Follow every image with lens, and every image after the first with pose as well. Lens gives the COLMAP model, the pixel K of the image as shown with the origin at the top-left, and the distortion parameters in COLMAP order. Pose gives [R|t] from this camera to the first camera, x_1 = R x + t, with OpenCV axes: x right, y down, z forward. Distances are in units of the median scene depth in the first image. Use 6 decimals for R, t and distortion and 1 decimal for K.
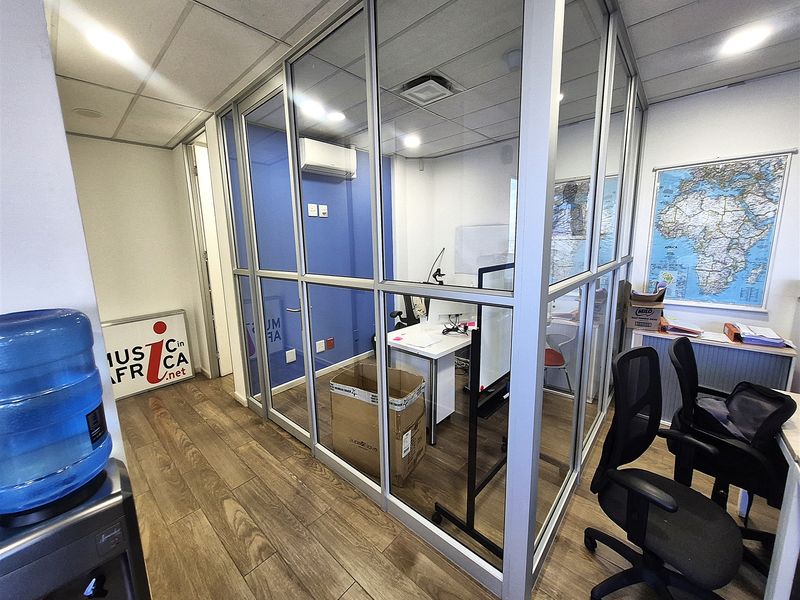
lens RADIAL K [[320.8, 0, 398.6], [0, 320.8, 293.1], [0, 0, 1]] dist [0.004746, 0.000342]
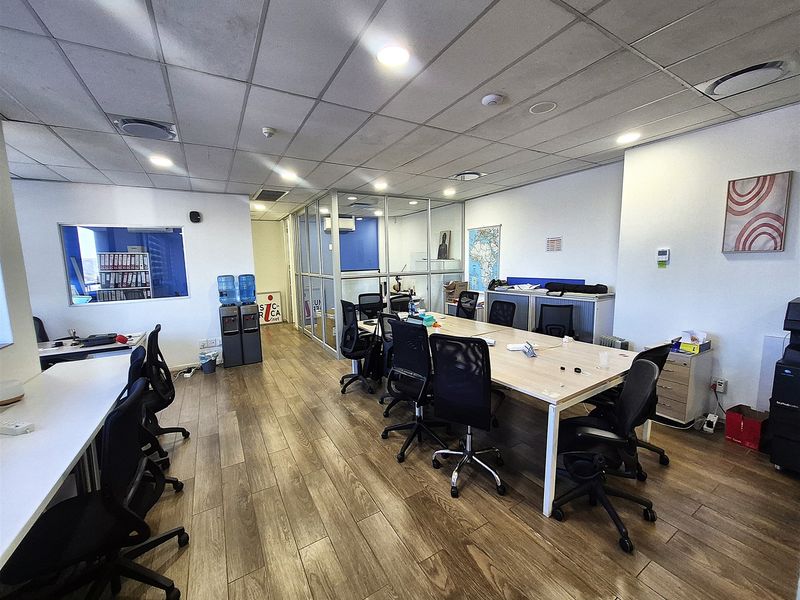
lens RADIAL K [[320.8, 0, 400.4], [0, 320.8, 301.5], [0, 0, 1]] dist [0.004746, 0.000342]
pose [[0.959628, 0.043065, -0.277955, 0.859725], [-0.049107, 0.998684, -0.014807, 0.132987], [0.276952, 0.027859, 0.960480, -1.030689]]
